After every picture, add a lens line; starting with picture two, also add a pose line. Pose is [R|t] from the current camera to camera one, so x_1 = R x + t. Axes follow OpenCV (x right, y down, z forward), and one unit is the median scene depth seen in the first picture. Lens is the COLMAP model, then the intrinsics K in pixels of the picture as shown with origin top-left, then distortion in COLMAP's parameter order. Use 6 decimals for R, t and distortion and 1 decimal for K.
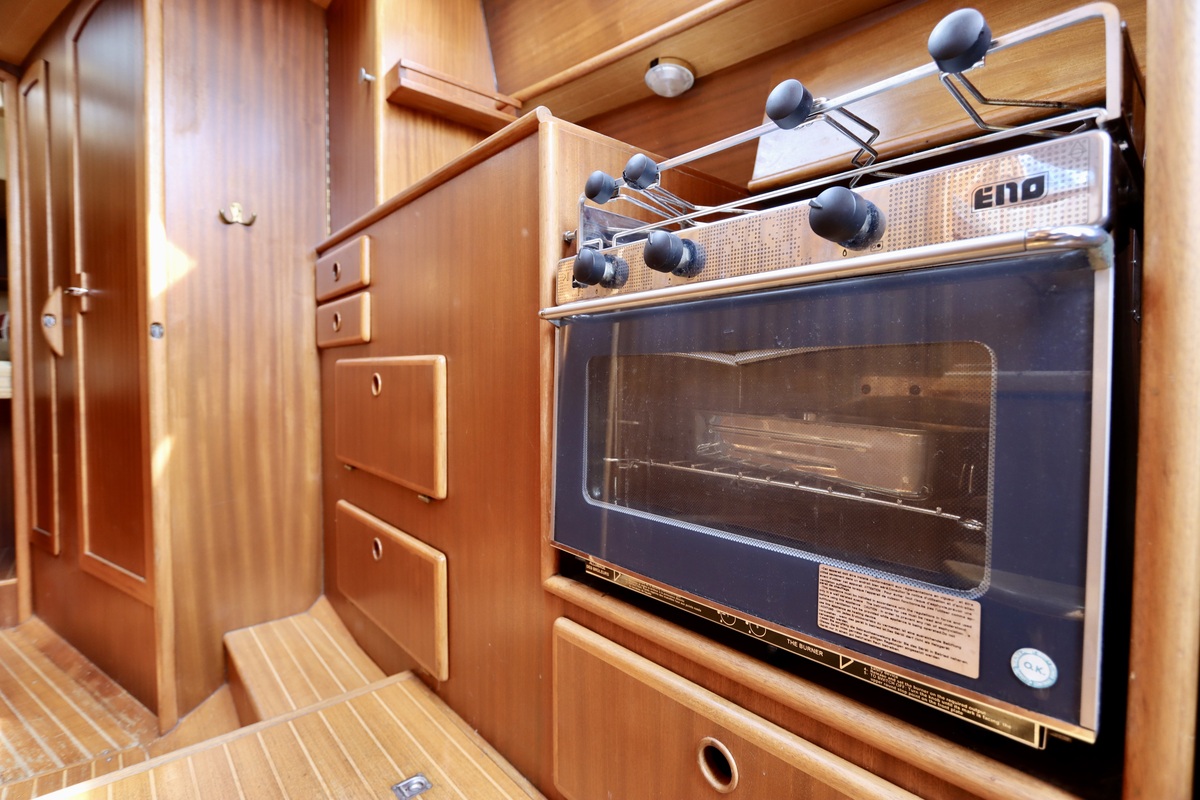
lens RADIAL K [[571.9, 0, 600.2], [0, 571.9, 389.8], [0, 0, 1]] dist [-0.021575, 0.004220]
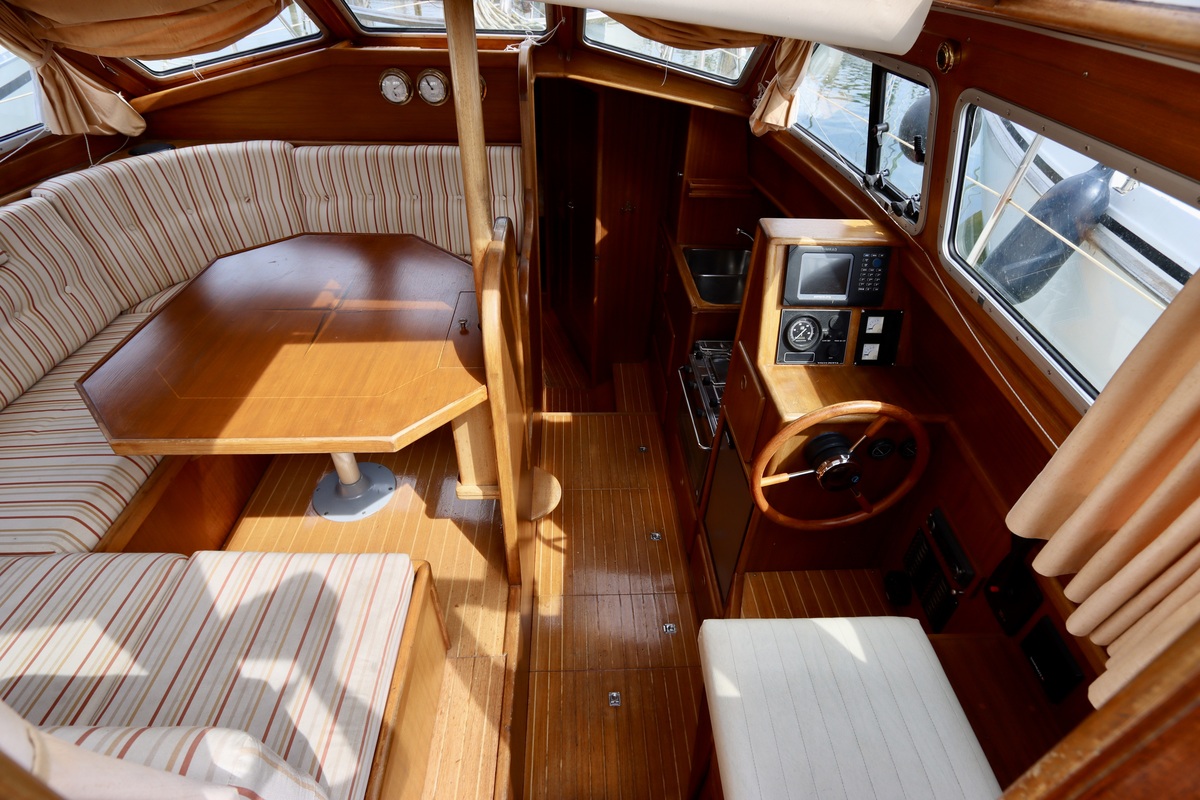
lens RADIAL K [[571.9, 0, 601.1], [0, 571.9, 395.5], [0, 0, 1]] dist [-0.021575, 0.004220]
pose [[0.781576, 0.398458, -0.479969, 0.670314], [-0.049486, 0.806594, 0.589031, -1.073069], [0.621844, -0.436621, 0.650133, -0.878135]]
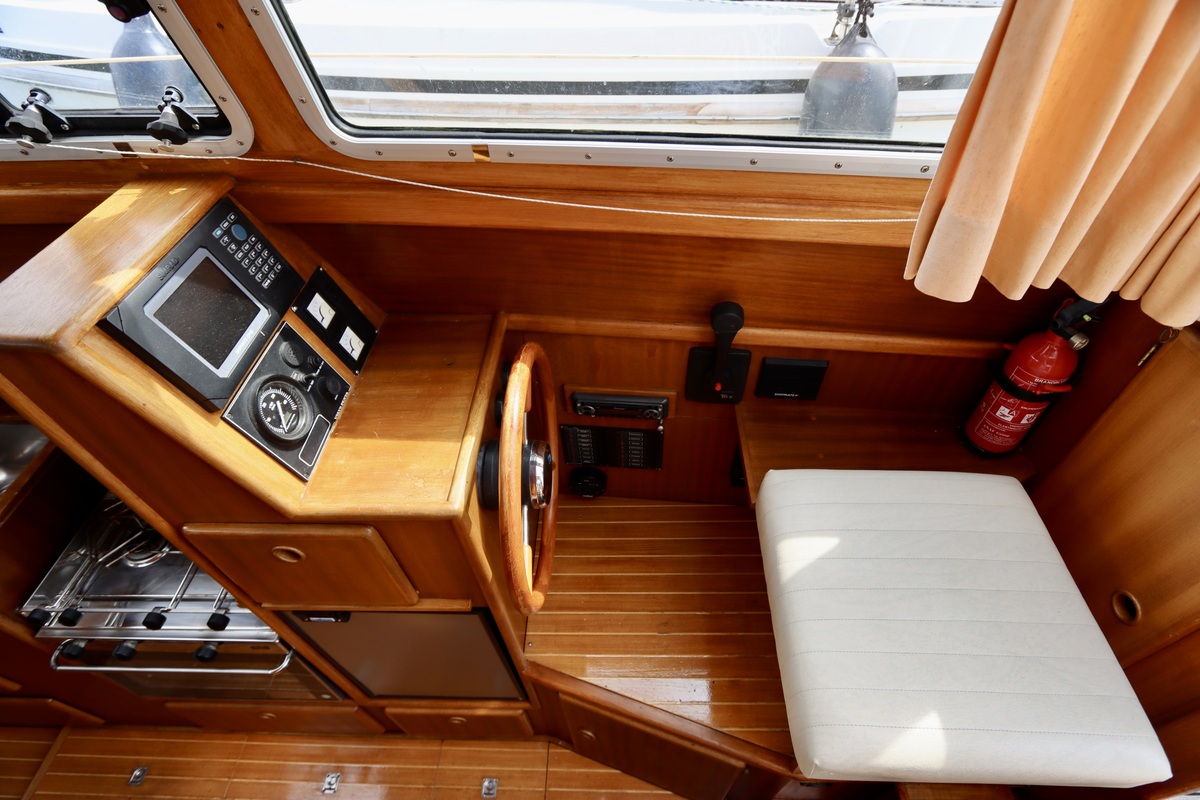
lens RADIAL K [[571.9, 0, 597.2], [0, 571.9, 393.6], [0, 0, 1]] dist [-0.021575, 0.004220]
pose [[0.679896, -0.551821, 0.482945, 0.340256], [0.072349, 0.705848, 0.704659, -0.931440], [-0.729731, -0.444154, 0.519827, -0.380824]]
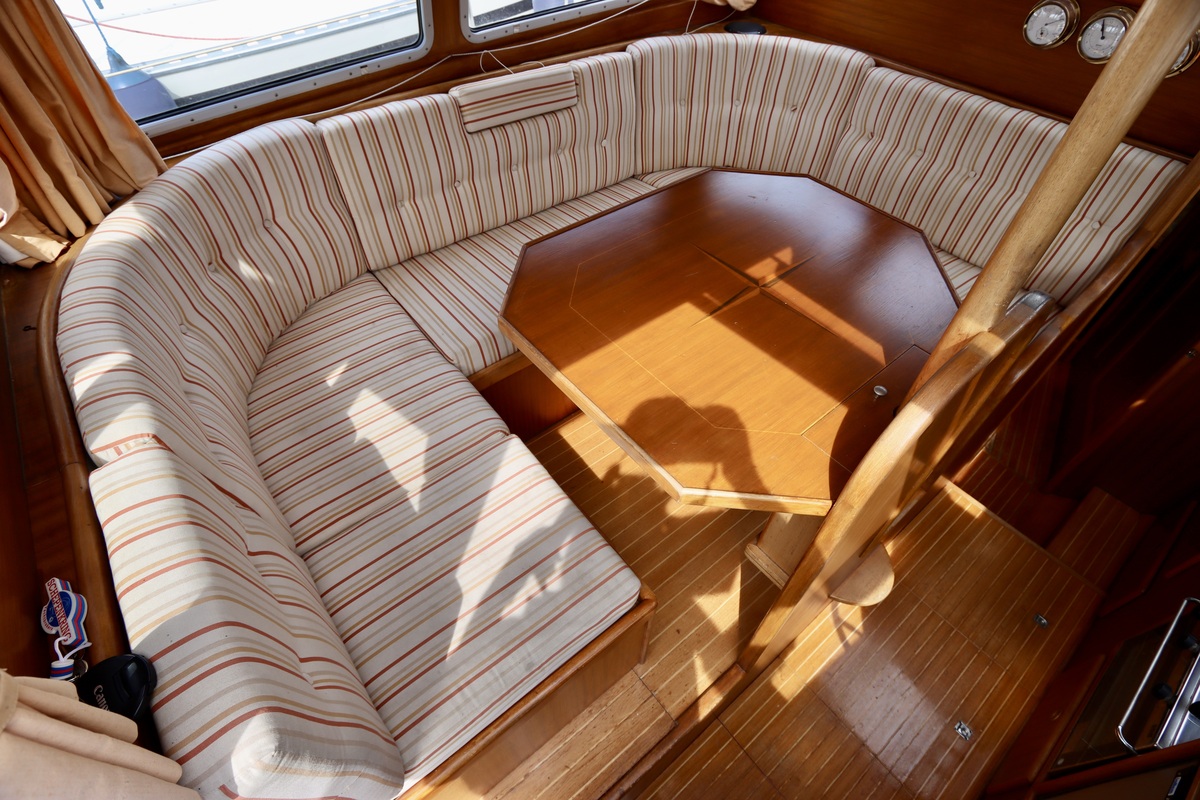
lens RADIAL K [[571.9, 0, 601.4], [0, 571.9, 395.8], [0, 0, 1]] dist [-0.021575, 0.004220]
pose [[-0.041378, 0.737898, -0.673643, 0.442138], [-0.052496, 0.671683, 0.738976, -1.084527], [0.997764, 0.065941, 0.010944, -0.672190]]
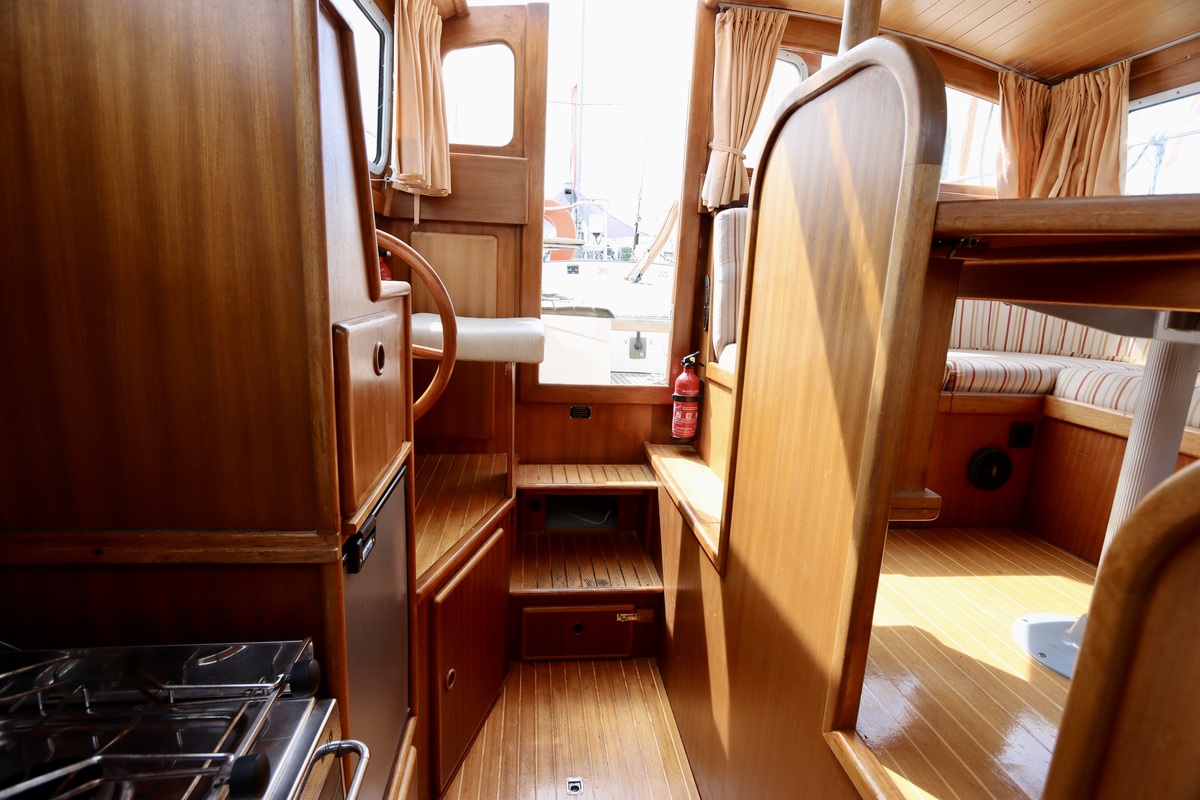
lens RADIAL K [[594.8, 0, 601.7], [0, 594.8, 391.7], [0, 0, 1]] dist [-0.014350, 0.001823]
pose [[-0.824502, -0.144497, 0.547099, -0.219569], [-0.027860, 0.976040, 0.215801, -0.506036], [-0.565173, 0.162686, -0.808772, 0.486157]]
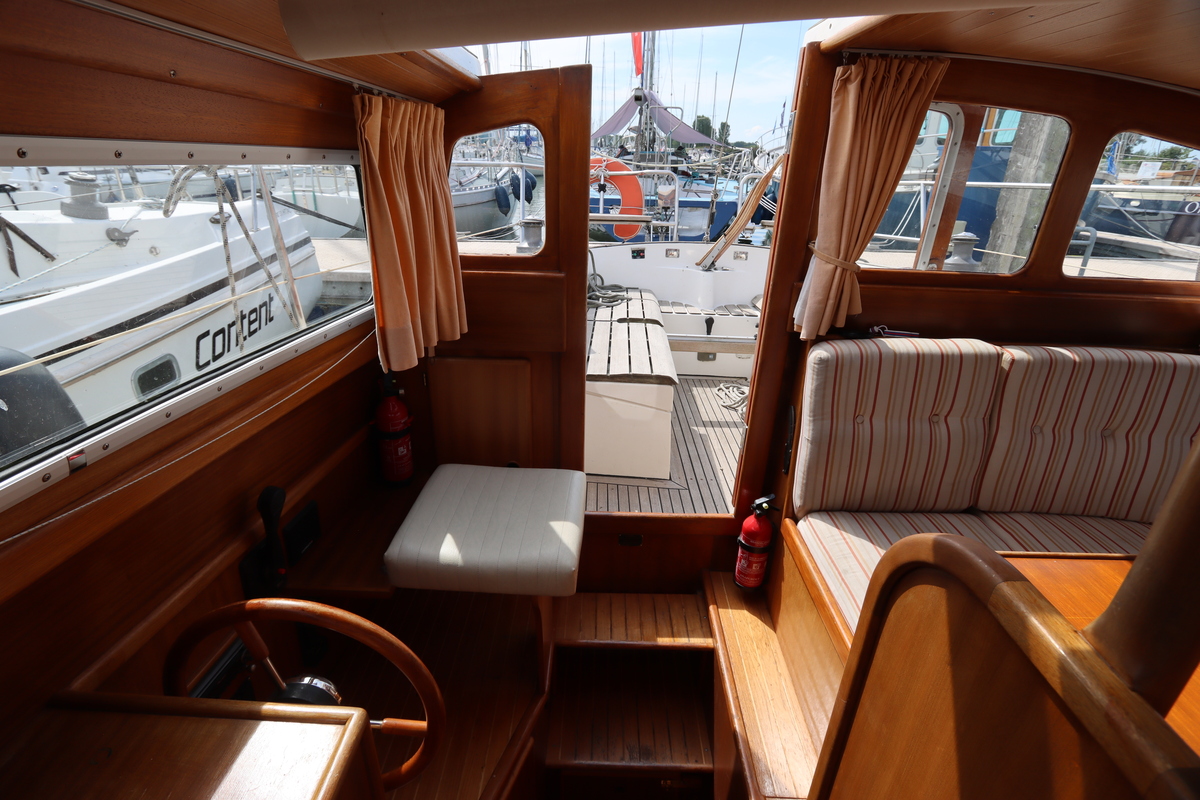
lens RADIAL K [[571.9, 0, 596.9], [0, 571.9, 395.6], [0, 0, 1]] dist [-0.021575, 0.004220]
pose [[-0.743043, -0.285386, 0.605345, 0.034914], [-0.005882, 0.907270, 0.420507, -0.980964], [-0.669218, 0.308894, -0.675819, 0.091603]]
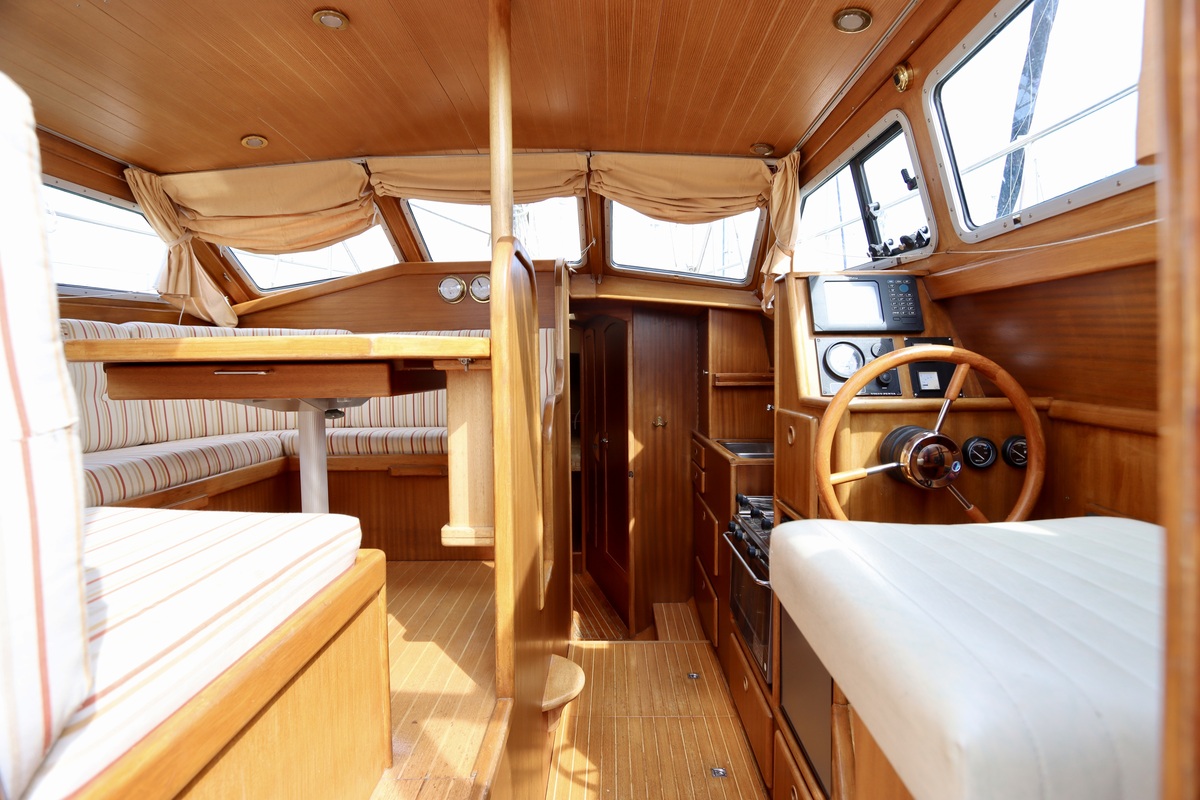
lens RADIAL K [[571.9, 0, 601.3], [0, 571.9, 392.4], [0, 0, 1]] dist [-0.021575, 0.004220]
pose [[0.741186, 0.019981, -0.671003, 0.754406], [-0.009691, 0.999771, 0.019066, -0.490385], [0.671230, -0.007629, 0.741210, -0.894619]]
